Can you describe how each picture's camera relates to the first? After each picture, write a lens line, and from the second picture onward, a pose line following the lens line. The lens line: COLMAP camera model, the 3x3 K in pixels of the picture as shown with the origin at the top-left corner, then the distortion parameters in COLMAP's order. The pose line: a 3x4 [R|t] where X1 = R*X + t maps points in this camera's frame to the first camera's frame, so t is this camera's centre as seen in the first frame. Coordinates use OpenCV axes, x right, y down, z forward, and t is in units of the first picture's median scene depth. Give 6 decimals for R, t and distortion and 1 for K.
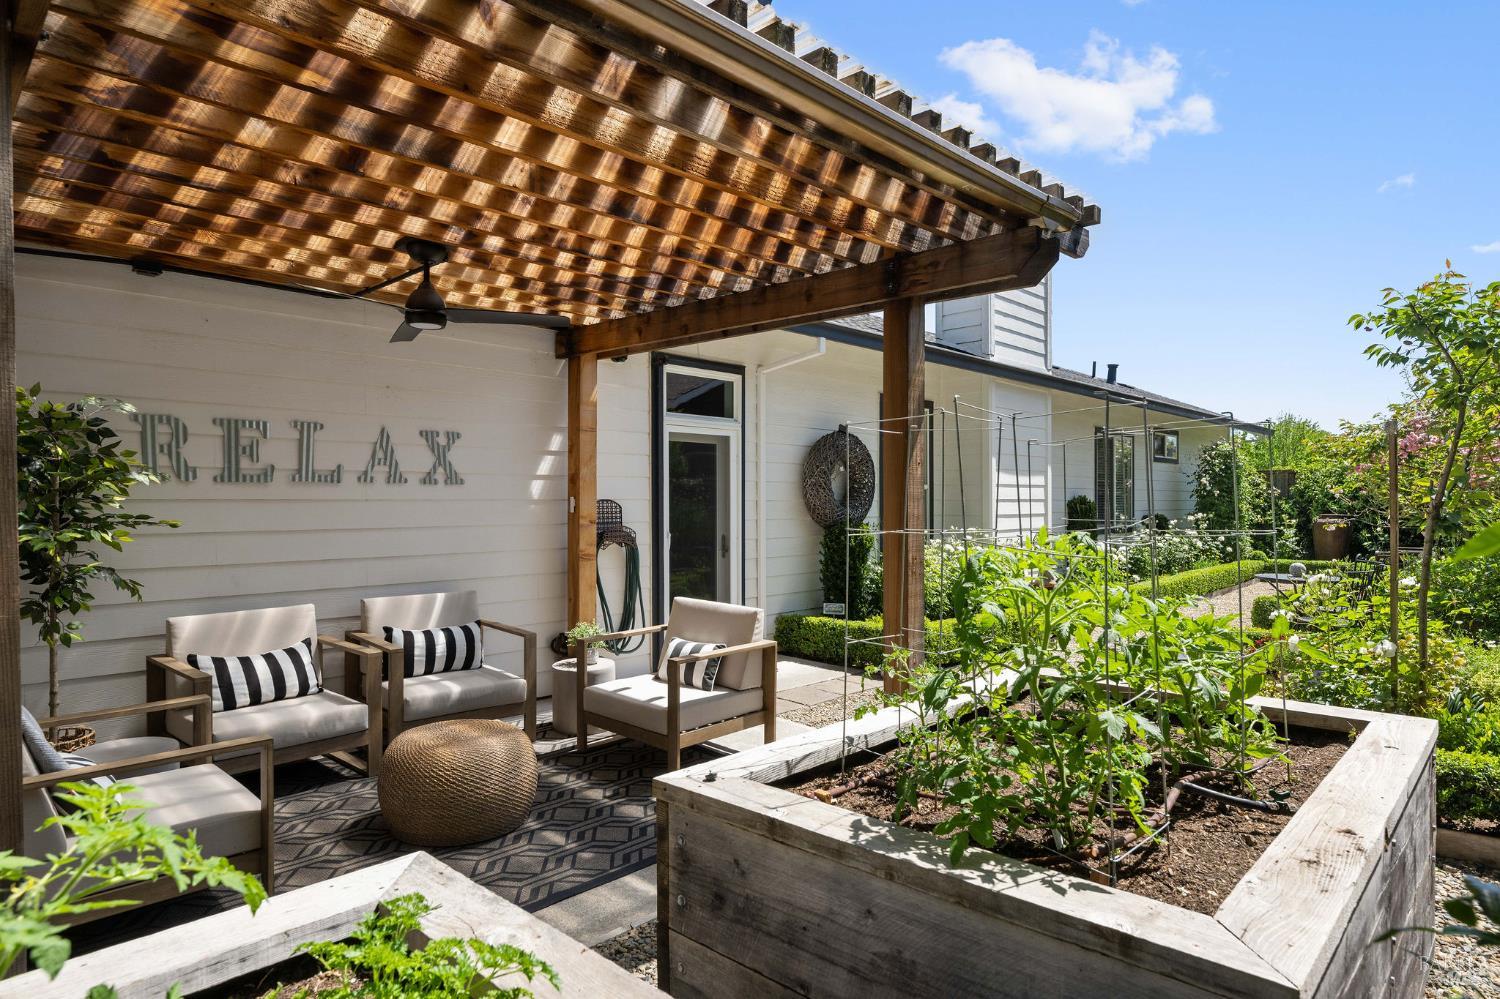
lens RADIAL K [[862.0, 0, 752.0], [0, 862.0, 498.5], [0, 0, 1]] dist [0.039001, 0.001297]
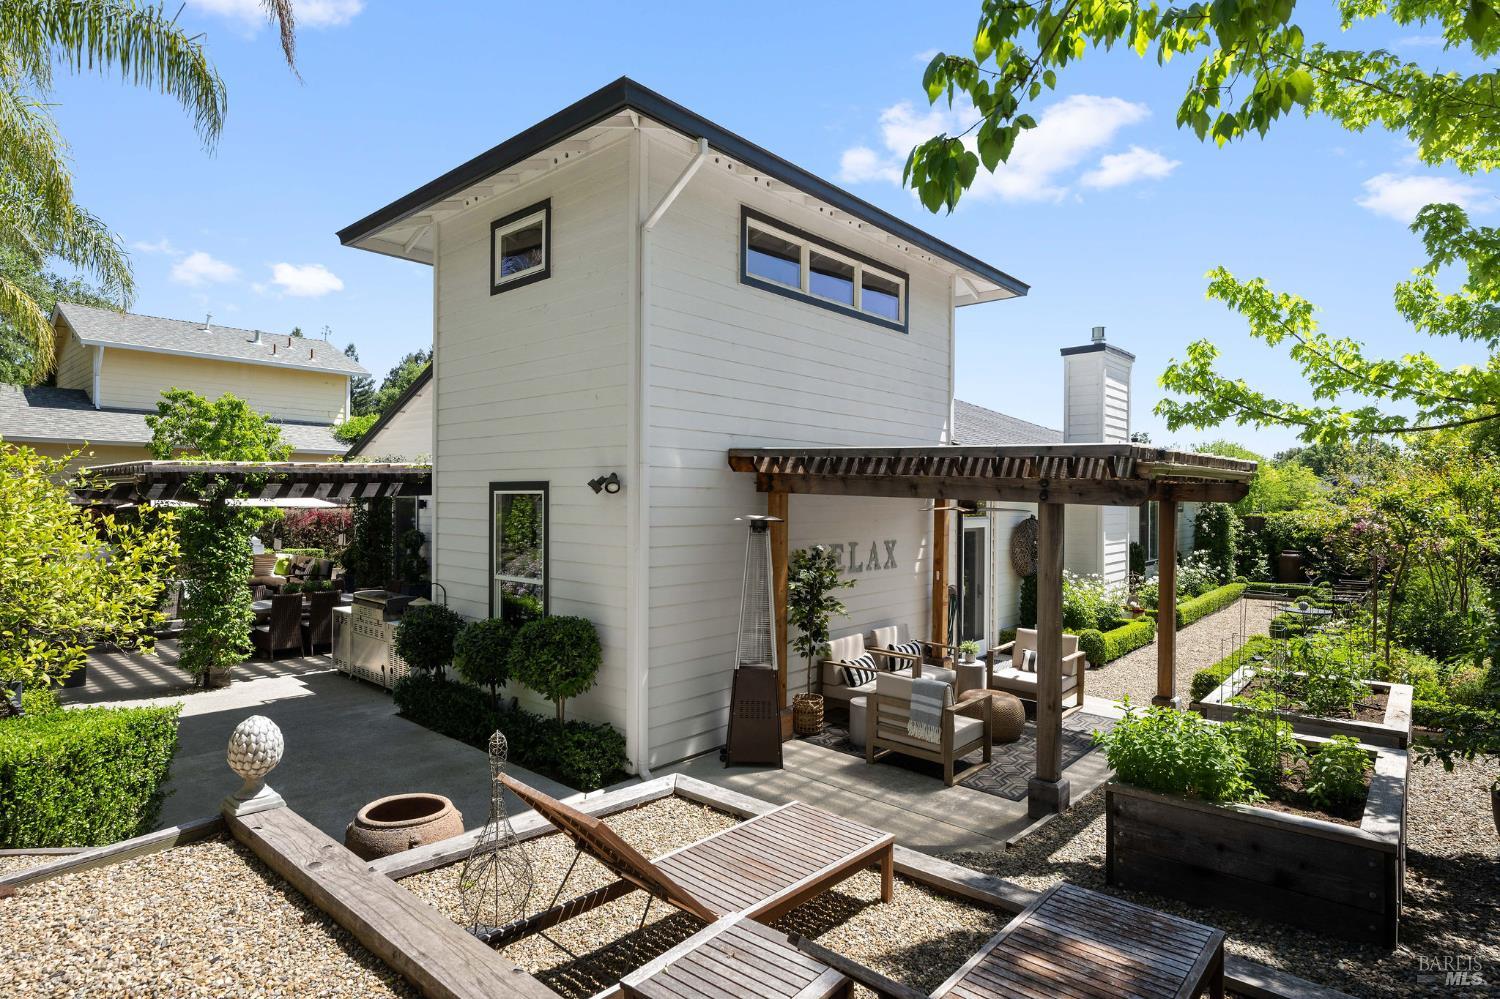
lens RADIAL K [[803.3, 0, 747.7], [0, 803.3, 499.9], [0, 0, 1]] dist [-0.001347, -0.000646]
pose [[0.999543, 0.008079, 0.029116, -0.744527], [-0.008121, 0.999966, 0.001320, -0.171529], [-0.029105, -0.001556, 0.999575, -0.785703]]
